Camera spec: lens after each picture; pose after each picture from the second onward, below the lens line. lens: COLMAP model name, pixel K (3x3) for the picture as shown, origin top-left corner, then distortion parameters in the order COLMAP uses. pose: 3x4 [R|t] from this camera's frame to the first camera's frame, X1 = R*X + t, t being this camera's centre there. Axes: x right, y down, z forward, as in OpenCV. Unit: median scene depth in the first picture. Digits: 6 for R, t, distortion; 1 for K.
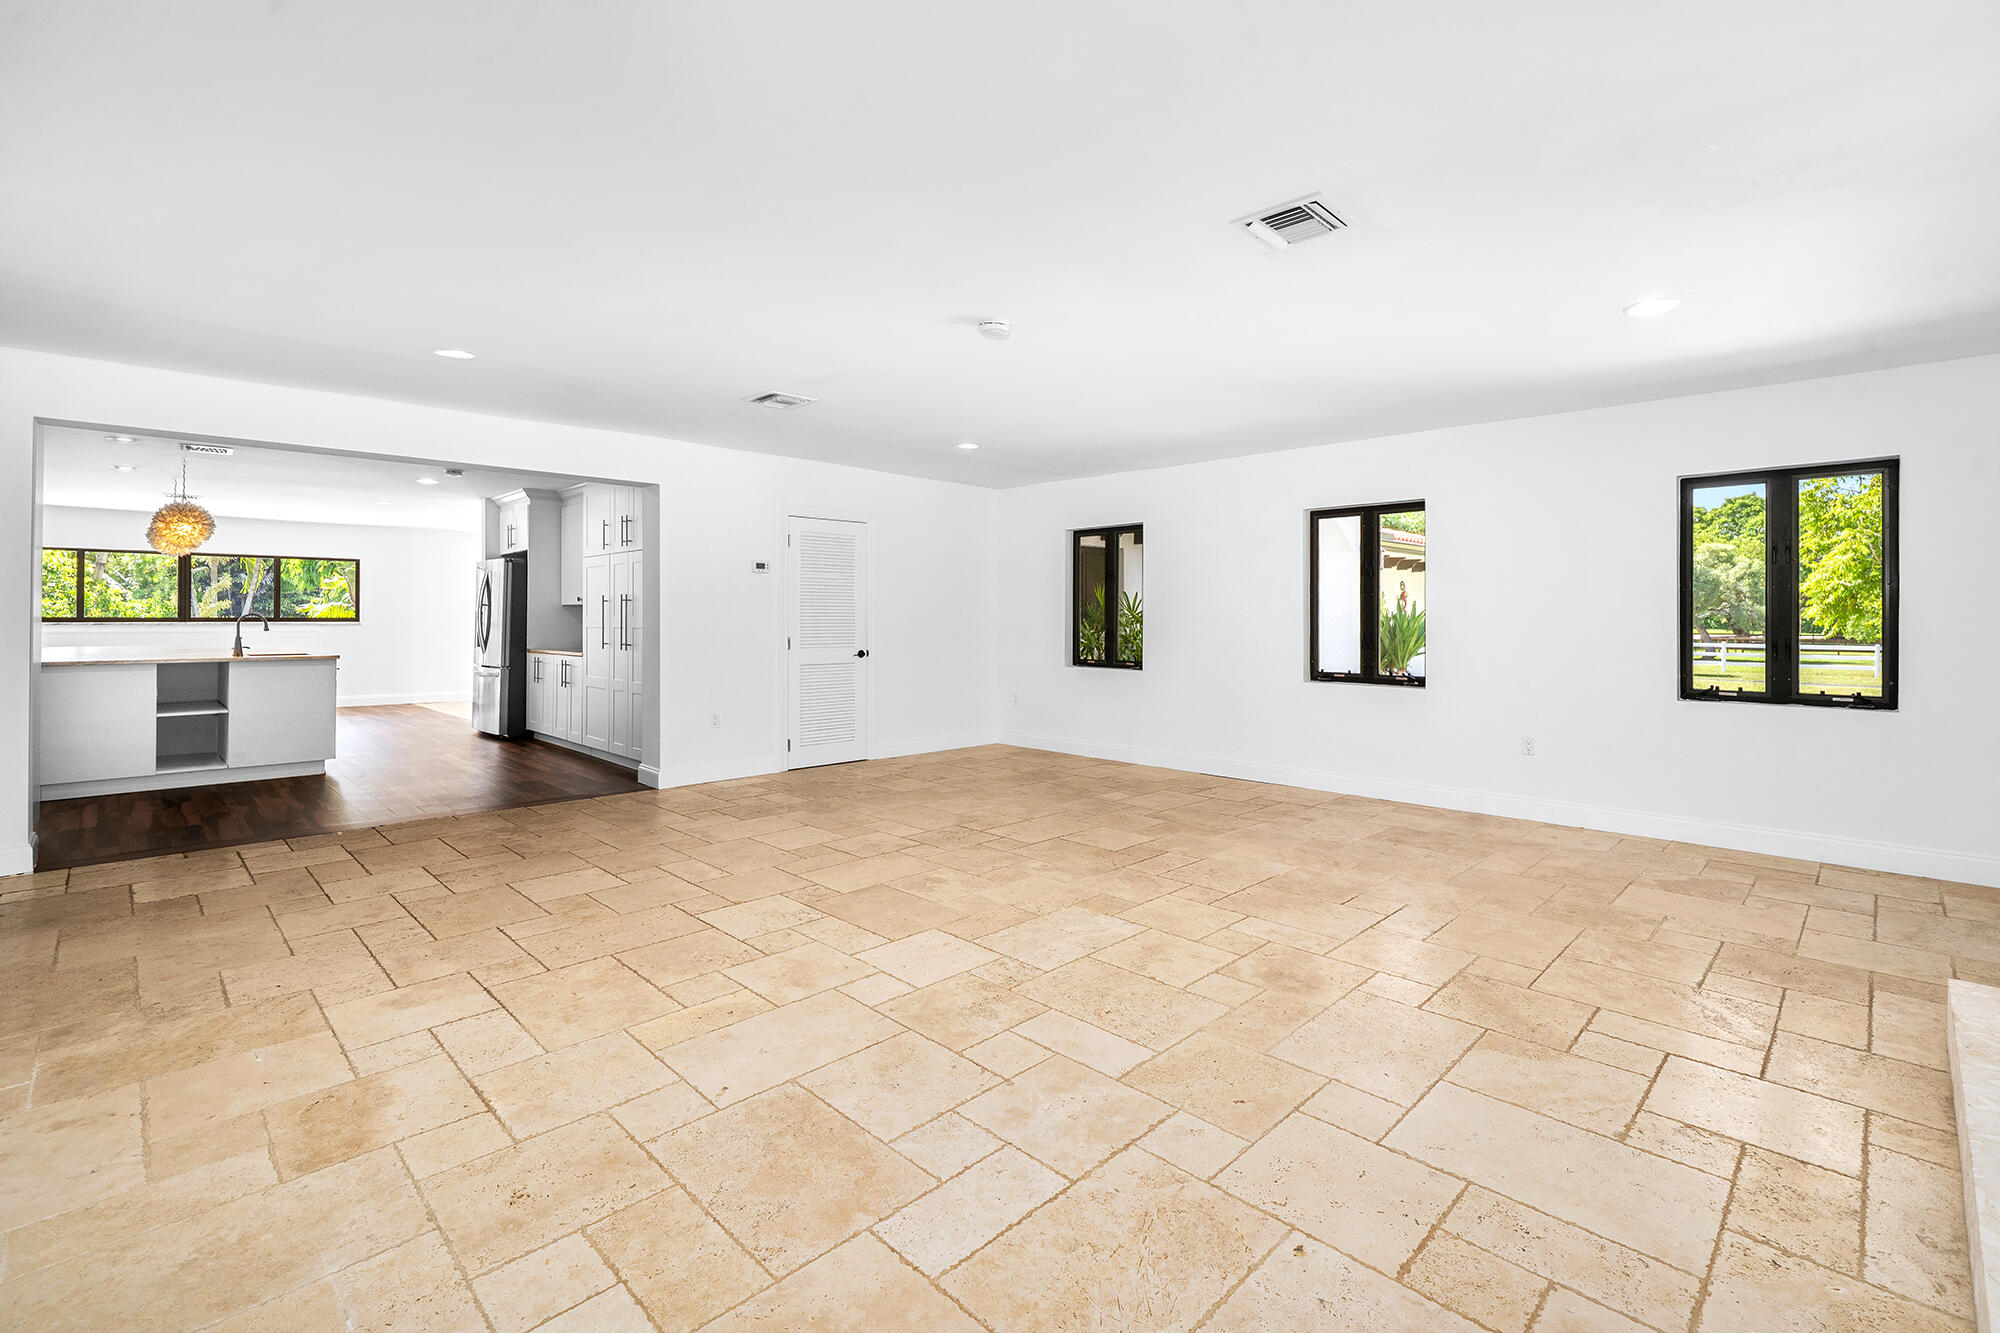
lens RADIAL K [[890.7, 0, 998.9], [0, 890.7, 604.5], [0, 0, 1]] dist [0.002690, 0.000407]
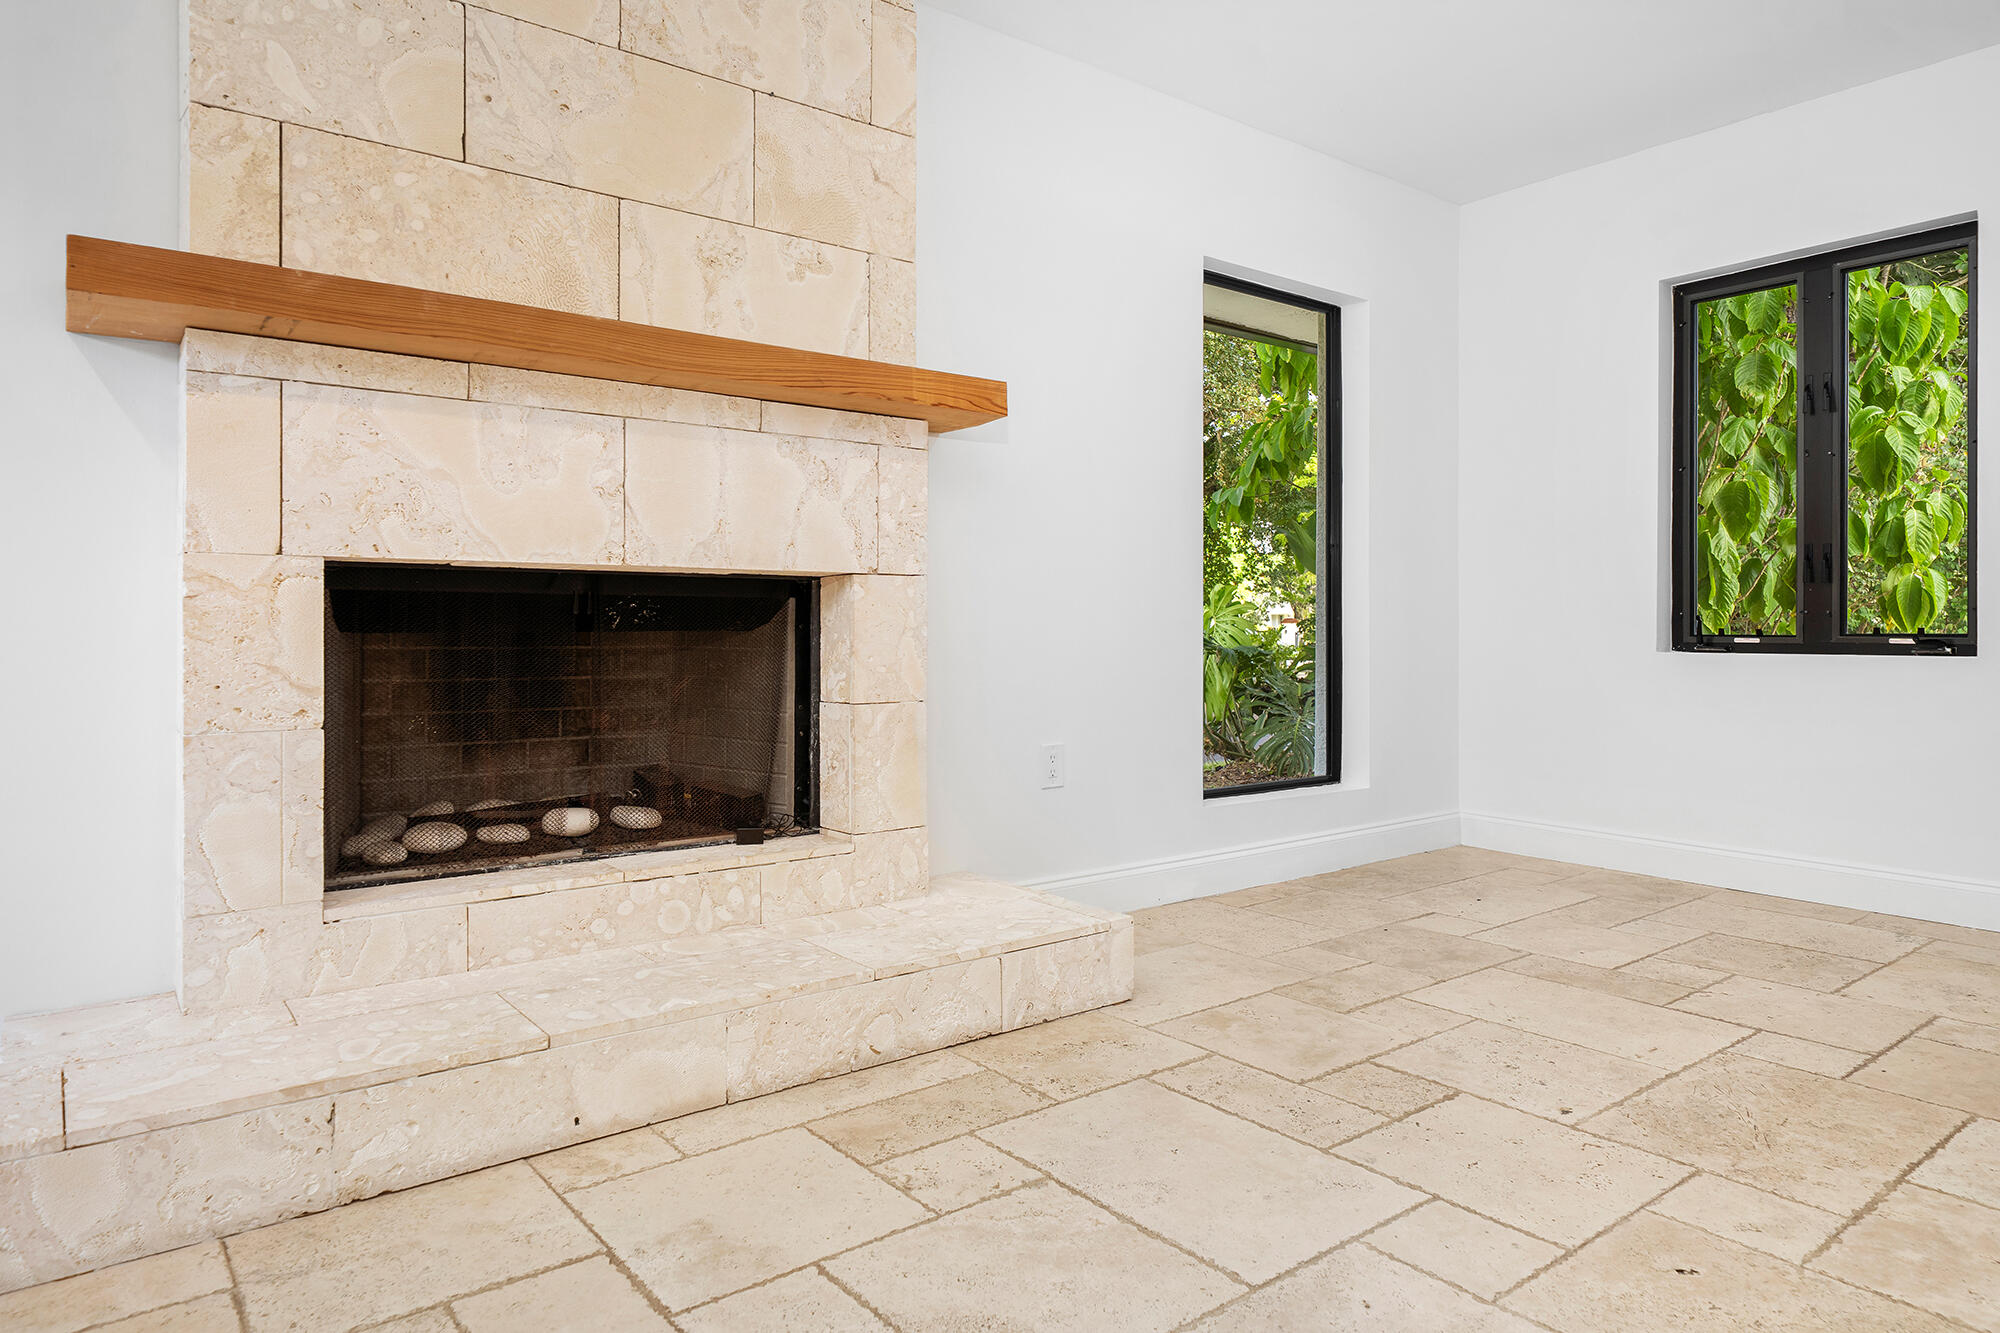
lens RADIAL K [[1207.0, 0, 989.8], [0, 1207.0, 627.9], [0, 0, 1]] dist [0.005214, -0.001427]
pose [[-0.992819, -0.004823, 0.119529, 0.448846], [-0.006396, 0.999898, -0.012777, 0.149446], [-0.119455, -0.013449, -0.992749, 1.333327]]
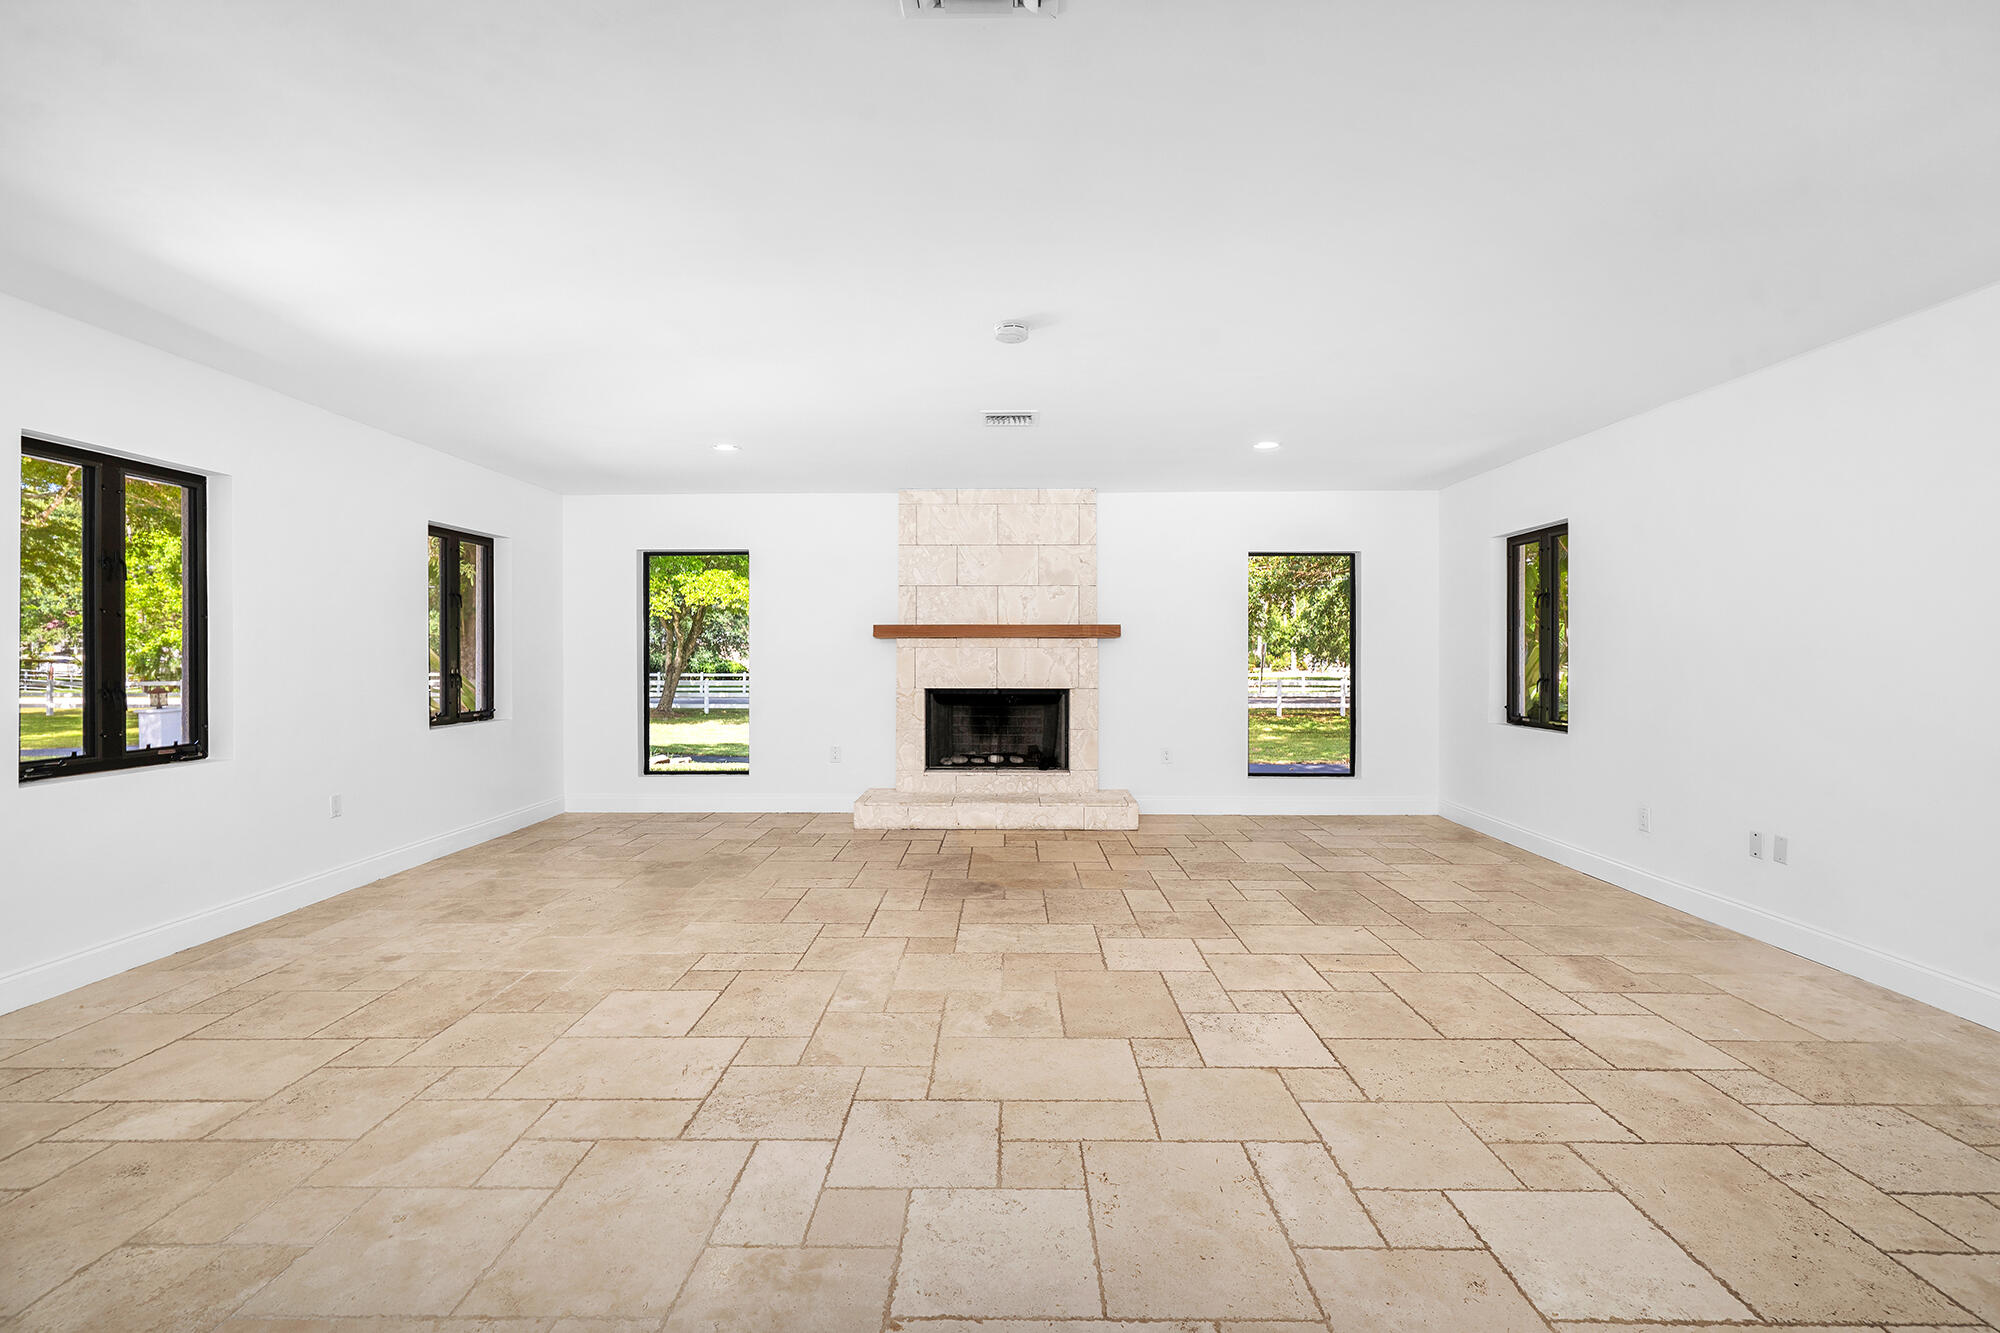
lens RADIAL K [[890.7, 0, 1006.1], [0, 890.7, 663.2], [0, 0, 1]] dist [0.002690, 0.000407]
pose [[-0.703390, -0.011090, 0.710717, -0.816061], [-0.012885, 0.999913, 0.002851, 0.025572], [-0.710687, -0.007152, -0.703472, 2.098307]]
